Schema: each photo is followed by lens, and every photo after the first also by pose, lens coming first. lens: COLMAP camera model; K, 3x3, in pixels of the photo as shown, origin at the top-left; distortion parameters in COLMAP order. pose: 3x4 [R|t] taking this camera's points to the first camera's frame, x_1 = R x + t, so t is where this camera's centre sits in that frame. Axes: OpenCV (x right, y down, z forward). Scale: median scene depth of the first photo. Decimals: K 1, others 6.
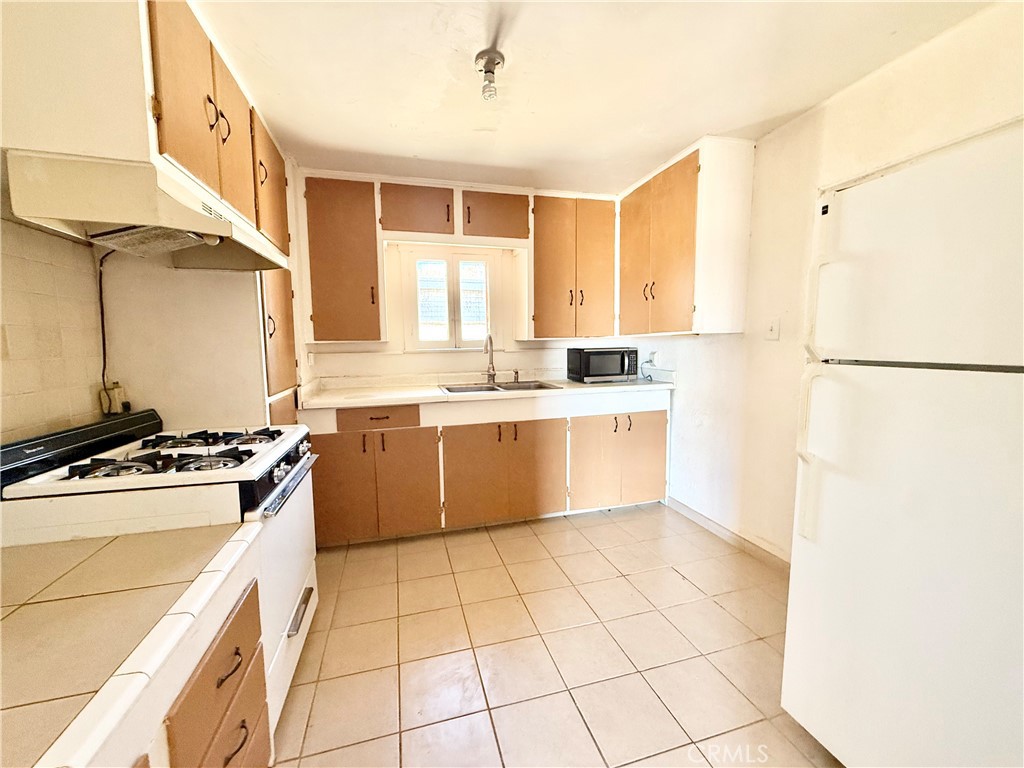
lens RADIAL K [[410.6, 0, 514.2], [0, 410.6, 384.8], [0, 0, 1]] dist [-0.001817, -0.000175]
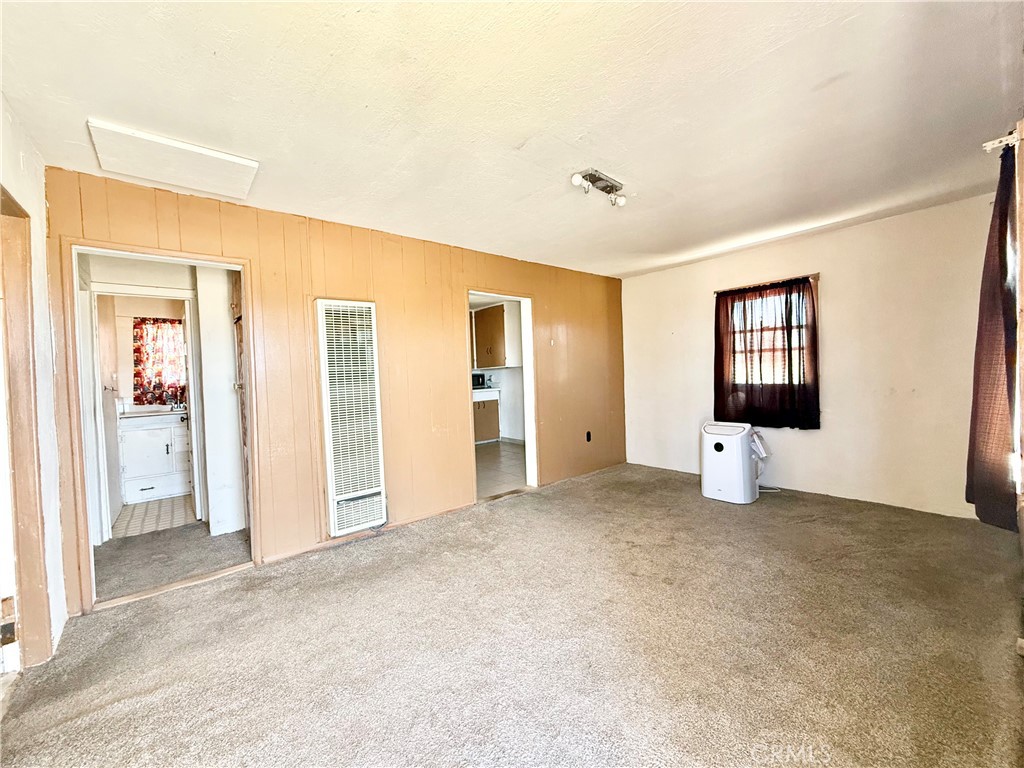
lens RADIAL K [[410.6, 0, 508.9], [0, 410.6, 383.0], [0, 0, 1]] dist [-0.001817, -0.000175]
pose [[0.920151, -0.031666, 0.390282, -0.482848], [0.064940, 0.995263, -0.072355, 0.140245], [-0.386142, 0.091922, 0.917848, -1.183945]]
